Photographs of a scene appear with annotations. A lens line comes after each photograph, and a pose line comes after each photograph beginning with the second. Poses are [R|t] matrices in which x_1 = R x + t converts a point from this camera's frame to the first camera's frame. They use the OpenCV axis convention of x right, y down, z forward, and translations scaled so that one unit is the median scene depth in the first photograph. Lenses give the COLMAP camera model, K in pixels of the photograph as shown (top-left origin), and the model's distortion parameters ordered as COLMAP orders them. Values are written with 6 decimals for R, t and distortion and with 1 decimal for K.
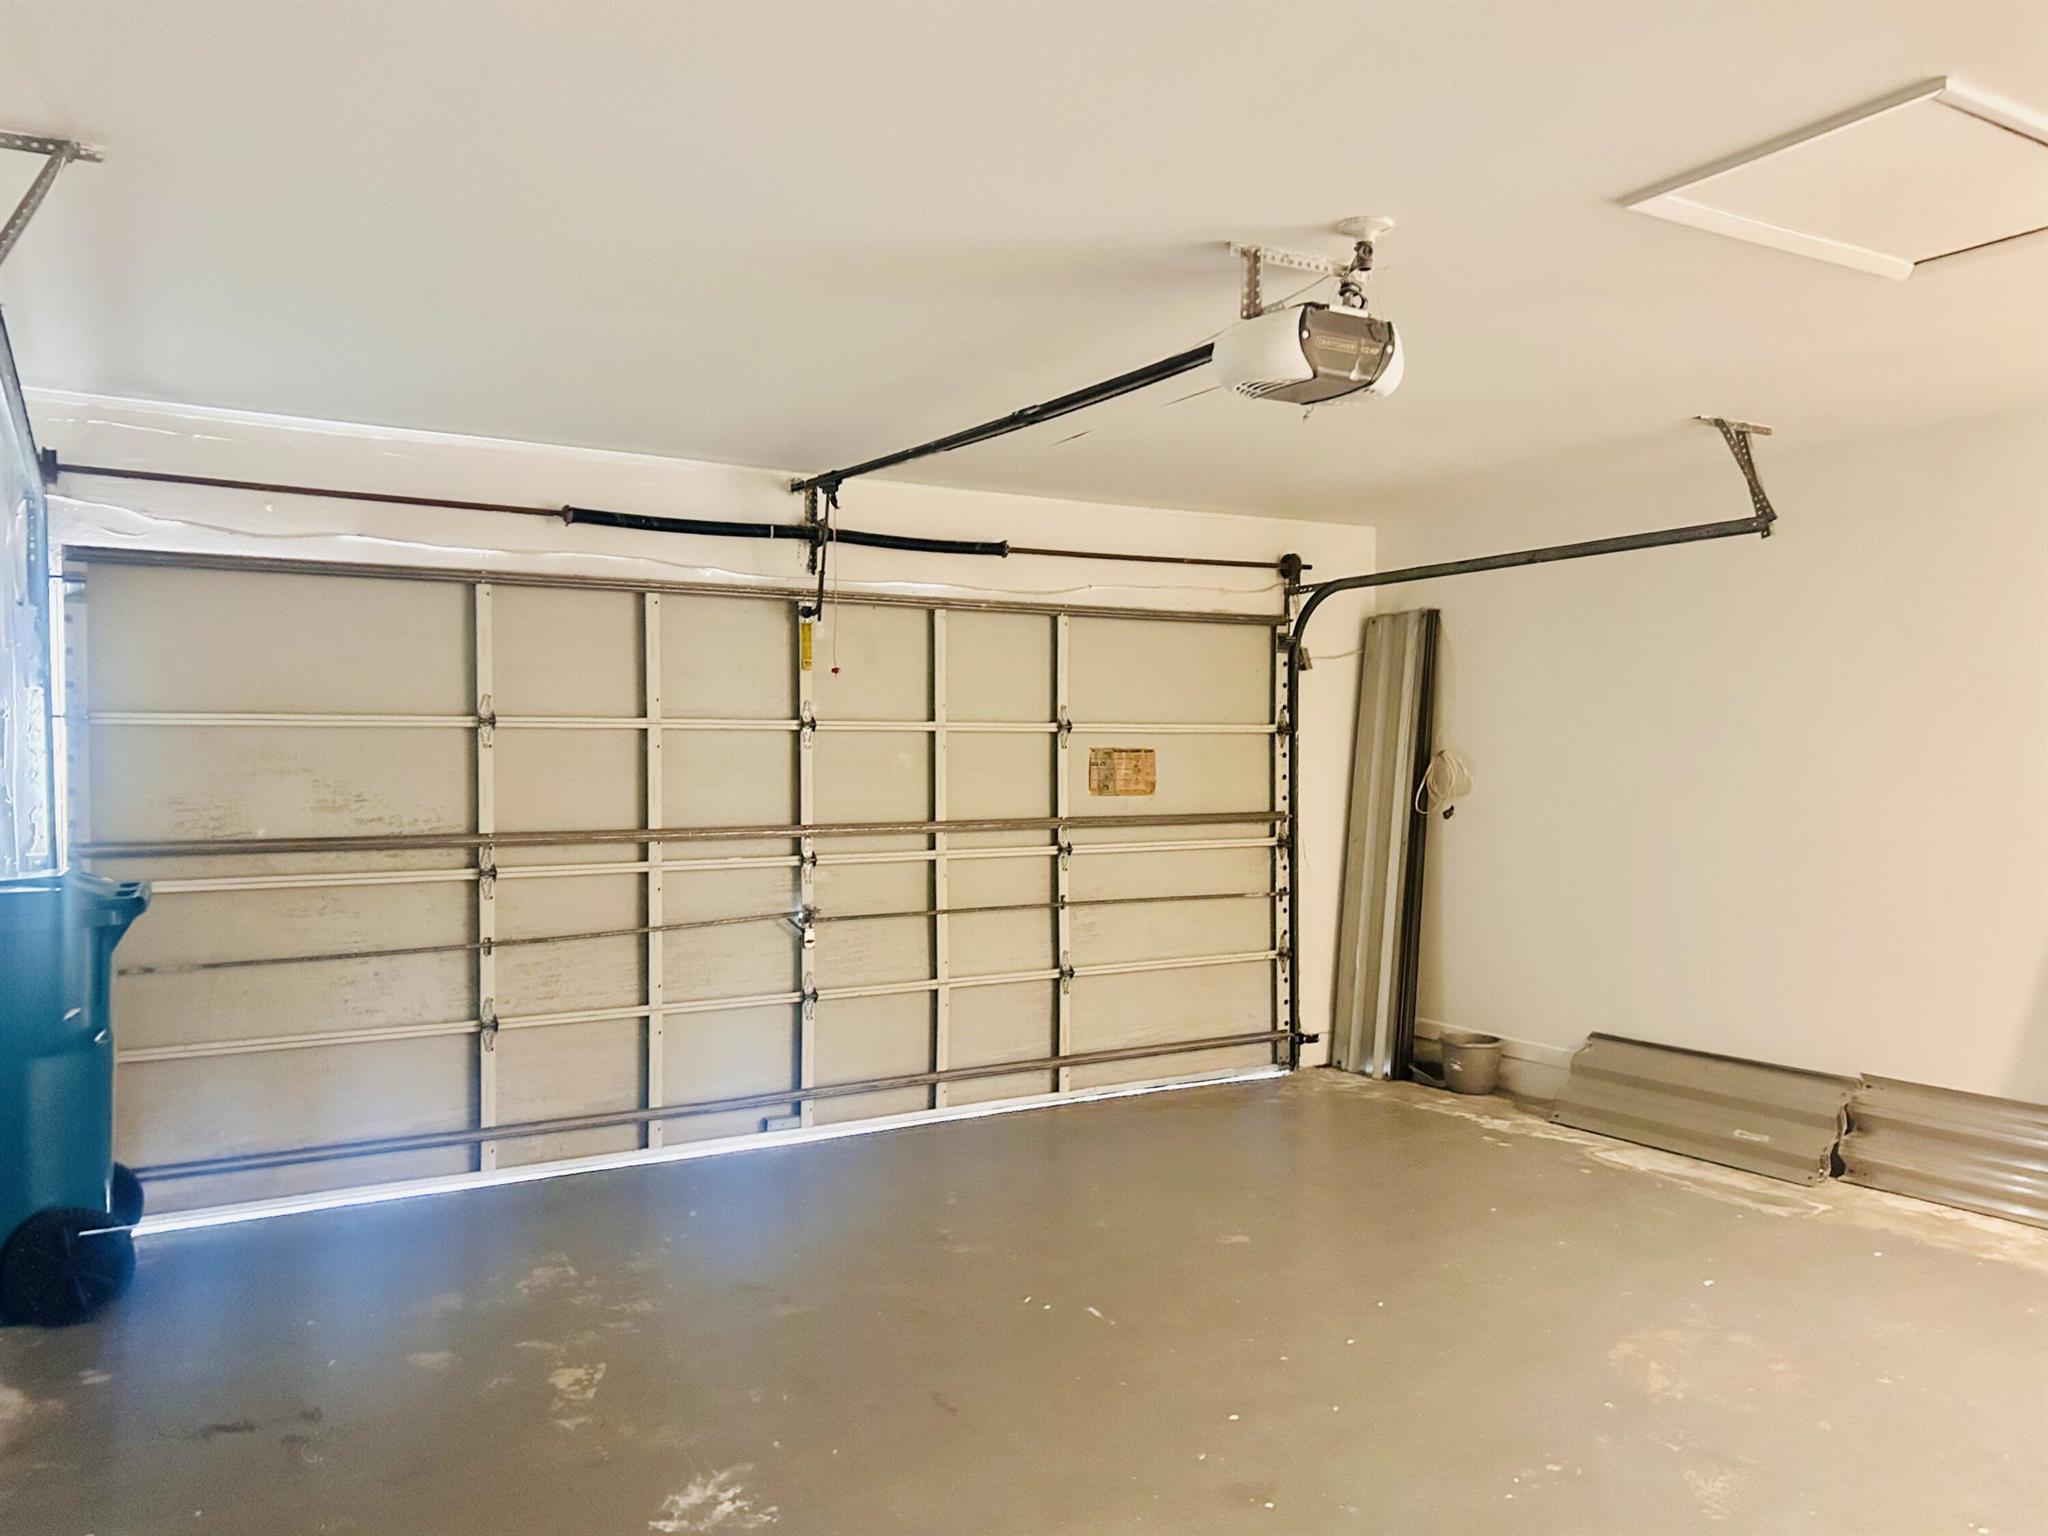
lens RADIAL K [[1544.2, 0, 1021.2], [0, 1544.2, 773.1], [0, 0, 1]] dist [0.059877, -0.066701]
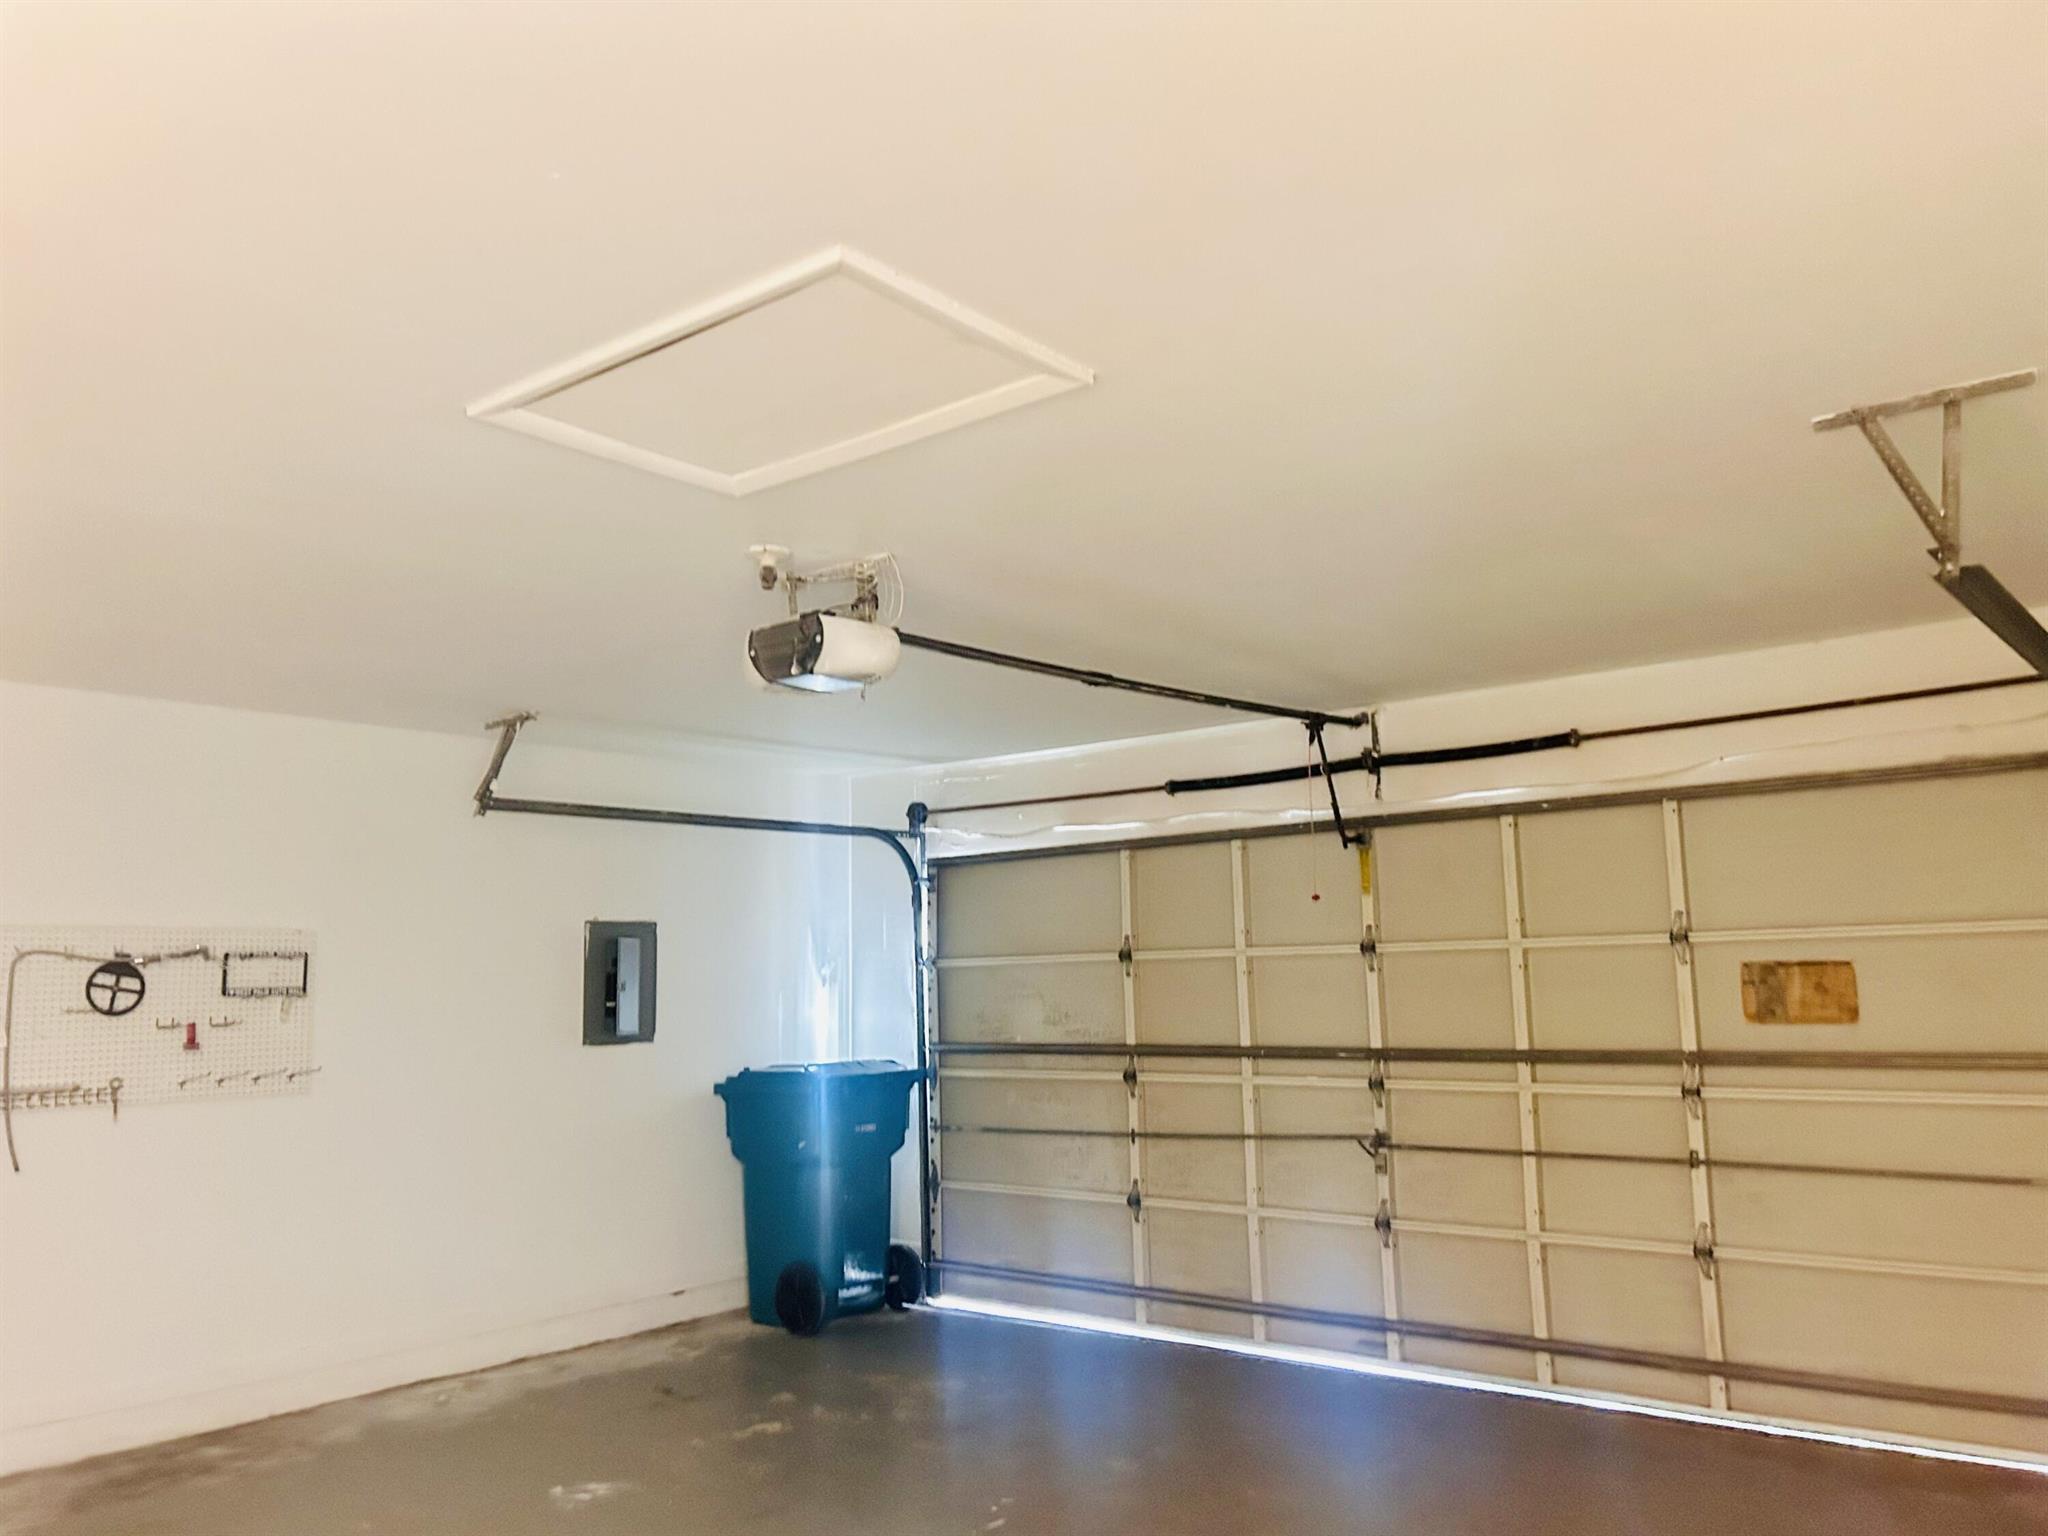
lens RADIAL K [[1544.2, 0, 1030.5], [0, 1544.2, 766.0], [0, 0, 1]] dist [0.059877, -0.066701]
pose [[0.340637, -0.136257, -0.930269, 0.823955], [0.015522, 0.990123, -0.139340, -0.012306], [0.940067, 0.033024, 0.339388, 0.475478]]
